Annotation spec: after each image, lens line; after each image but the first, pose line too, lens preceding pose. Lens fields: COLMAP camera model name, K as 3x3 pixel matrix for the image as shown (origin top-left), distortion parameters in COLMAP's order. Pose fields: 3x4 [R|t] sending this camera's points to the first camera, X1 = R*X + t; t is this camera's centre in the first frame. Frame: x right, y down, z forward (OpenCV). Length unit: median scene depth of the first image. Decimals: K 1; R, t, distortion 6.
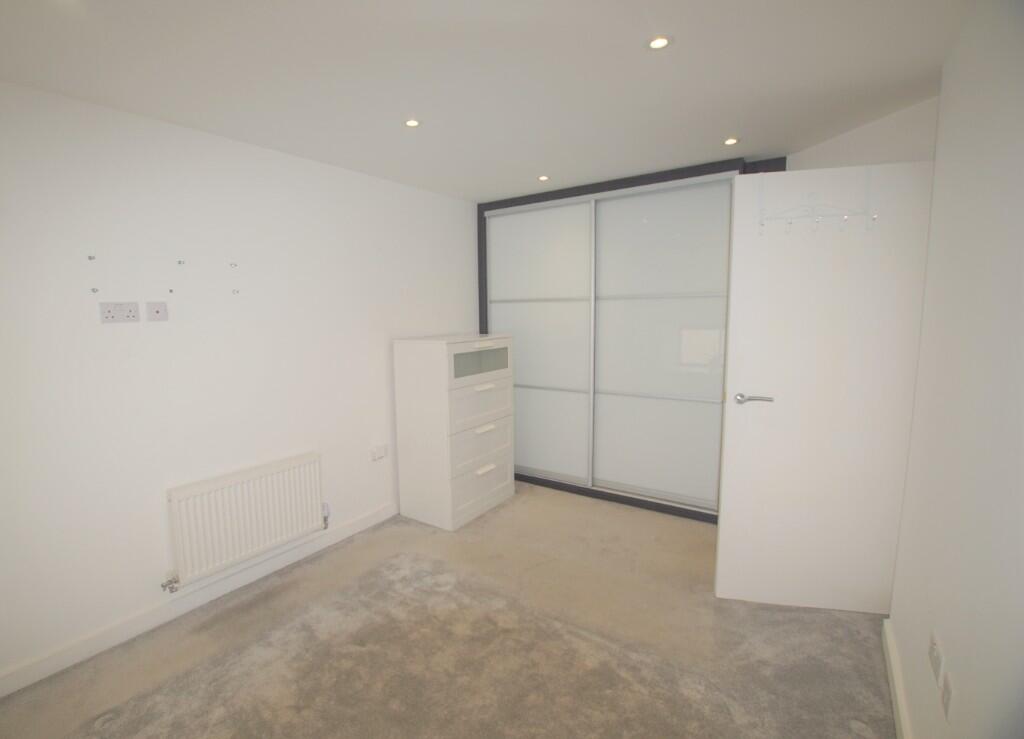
lens RADIAL K [[490.0, 0, 456.9], [0, 490.0, 370.1], [0, 0, 1]] dist [-0.000386, -0.000128]
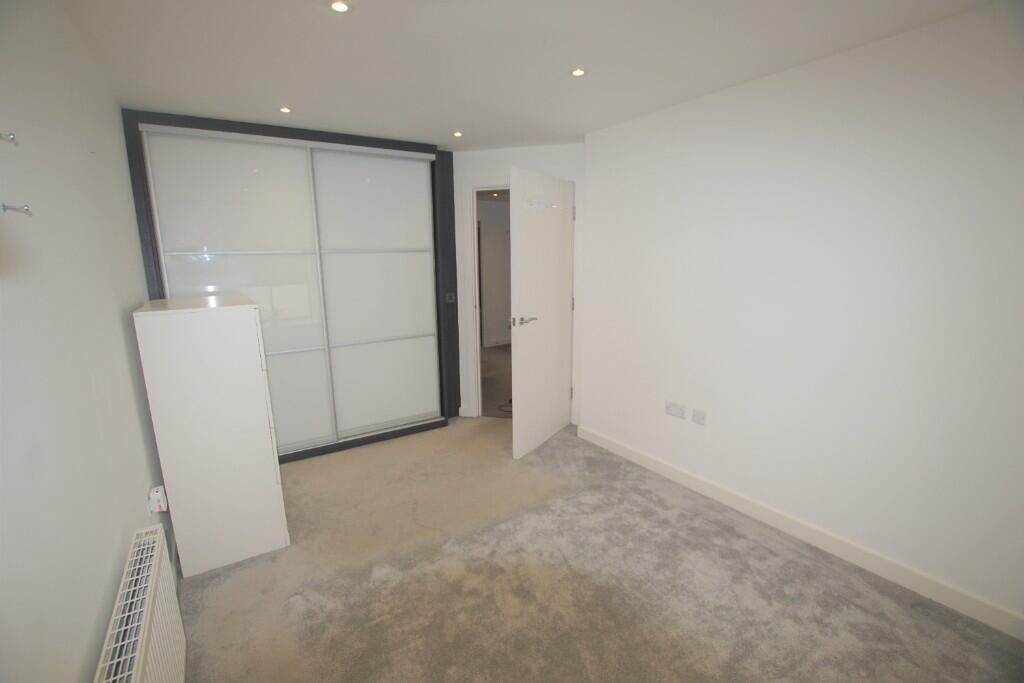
lens RADIAL K [[457.2, 0, 501.8], [0, 457.2, 347.7], [0, 0, 1]] dist [-0.018149, -0.000120]
pose [[0.350037, -0.165938, 0.921921, -0.466962], [0.122786, 0.983821, 0.130460, -0.032762], [-0.928654, 0.067533, 0.364748, 0.354552]]
